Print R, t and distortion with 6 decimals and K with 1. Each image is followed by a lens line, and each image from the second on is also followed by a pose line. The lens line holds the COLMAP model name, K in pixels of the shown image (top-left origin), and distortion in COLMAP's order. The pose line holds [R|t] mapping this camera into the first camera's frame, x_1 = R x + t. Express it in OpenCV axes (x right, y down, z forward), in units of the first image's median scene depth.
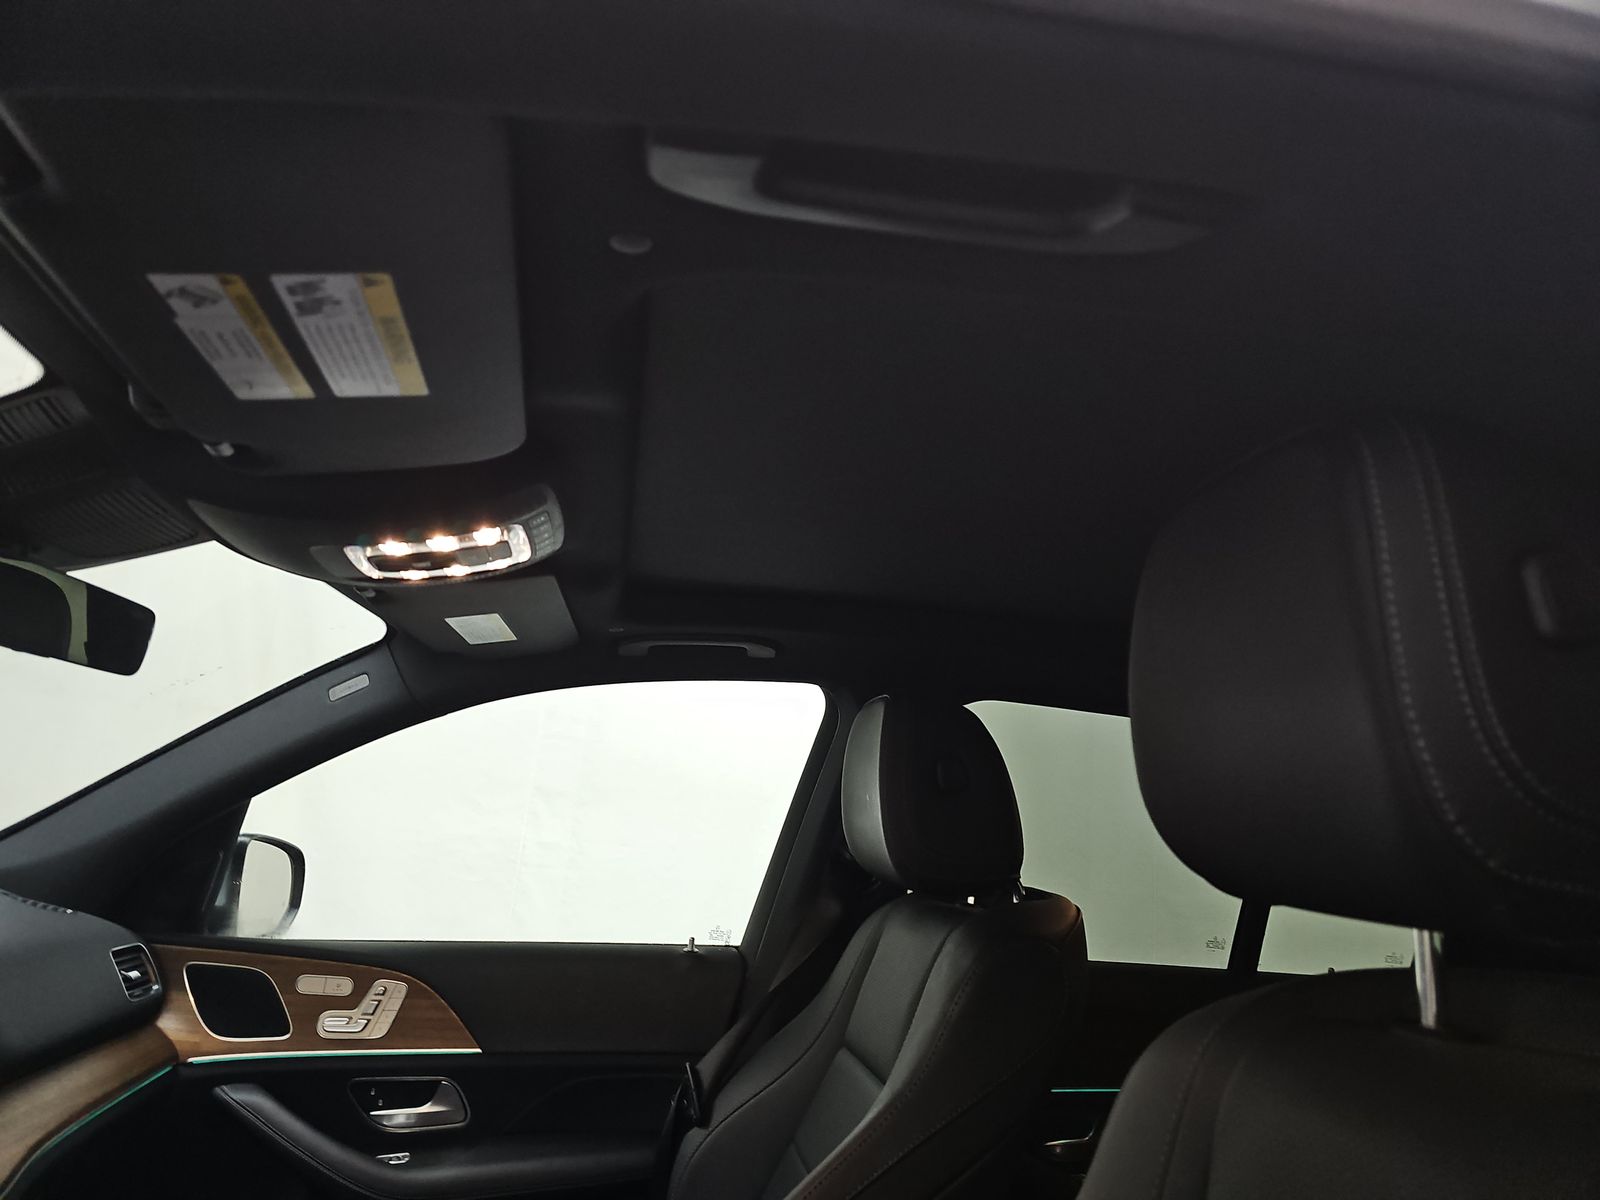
lens RADIAL K [[1036.8, 0, 797.7], [0, 1036.8, 602.9], [0, 0, 1]] dist [0.035437, -0.029261]
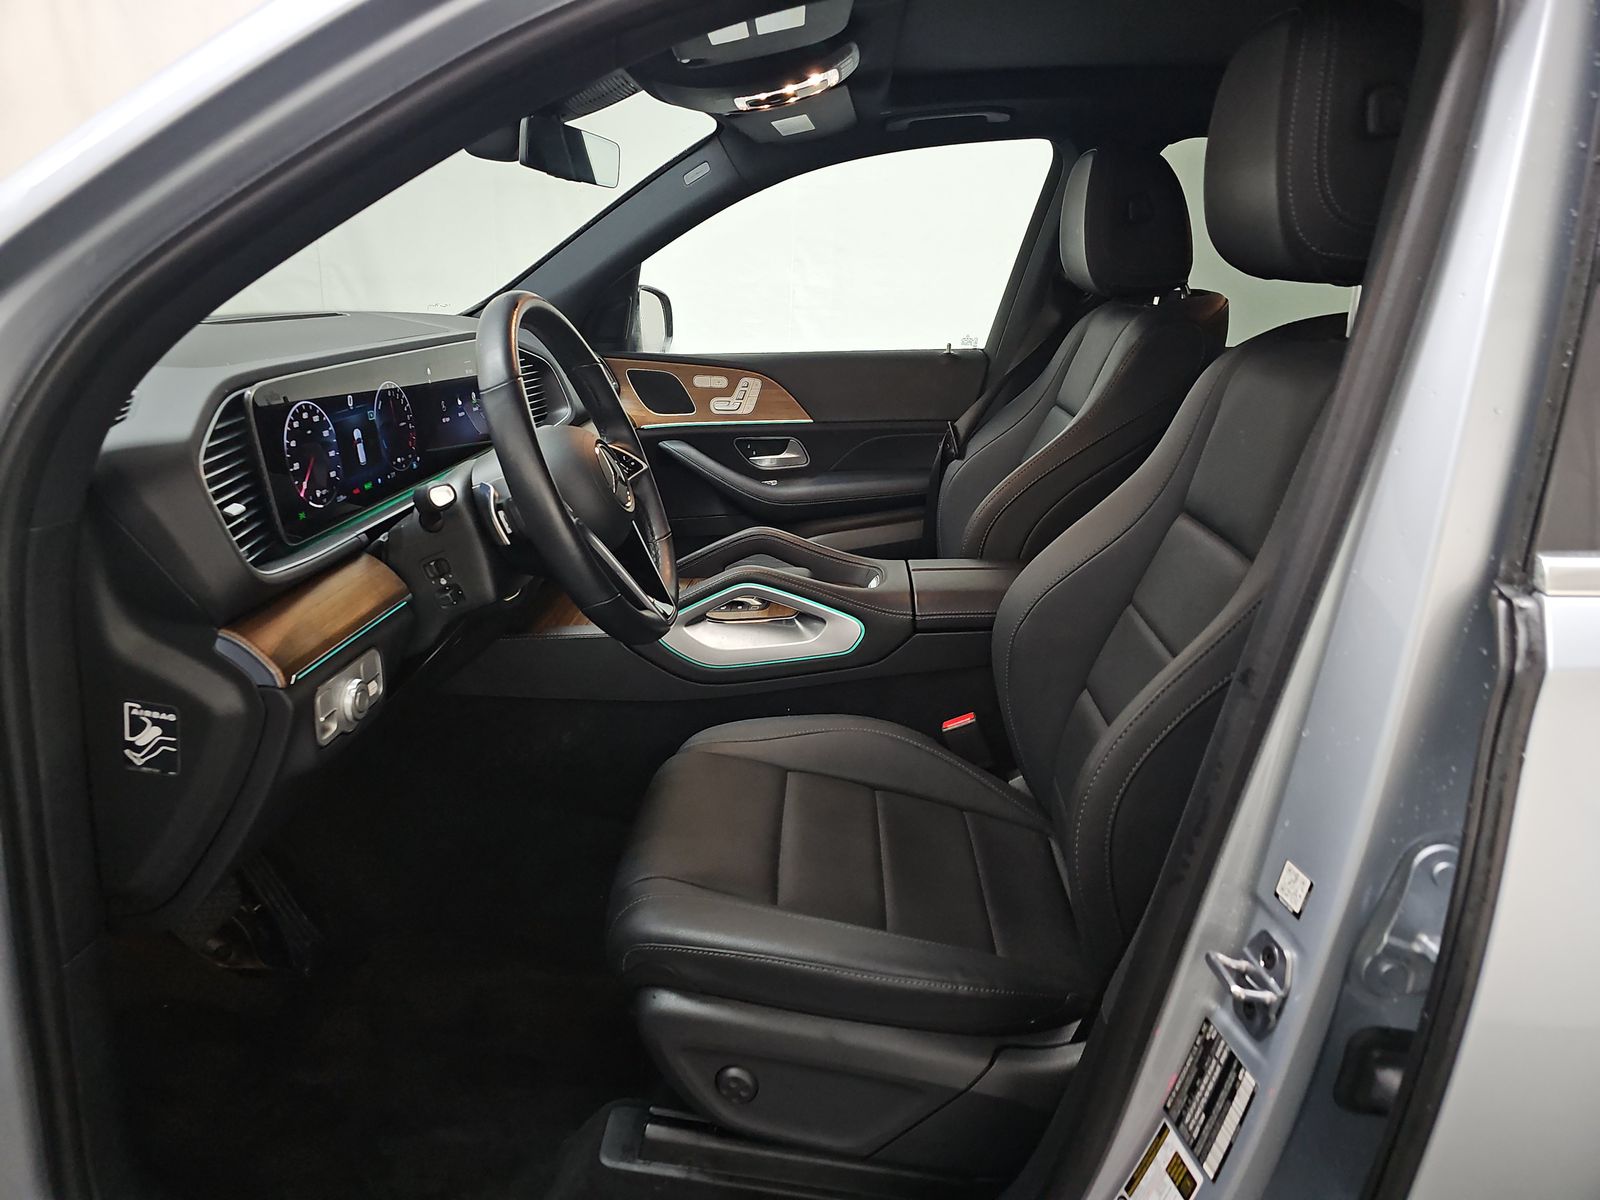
lens RADIAL K [[1036.8, 0, 773.4], [0, 1036.8, 595.1], [0, 0, 1]] dist [0.035437, -0.029261]
pose [[0.967349, 0.018229, -0.252793, 0.032240], [0.108518, 0.871569, 0.478112, -0.084830], [0.229042, -0.489934, 0.841133, -0.430926]]
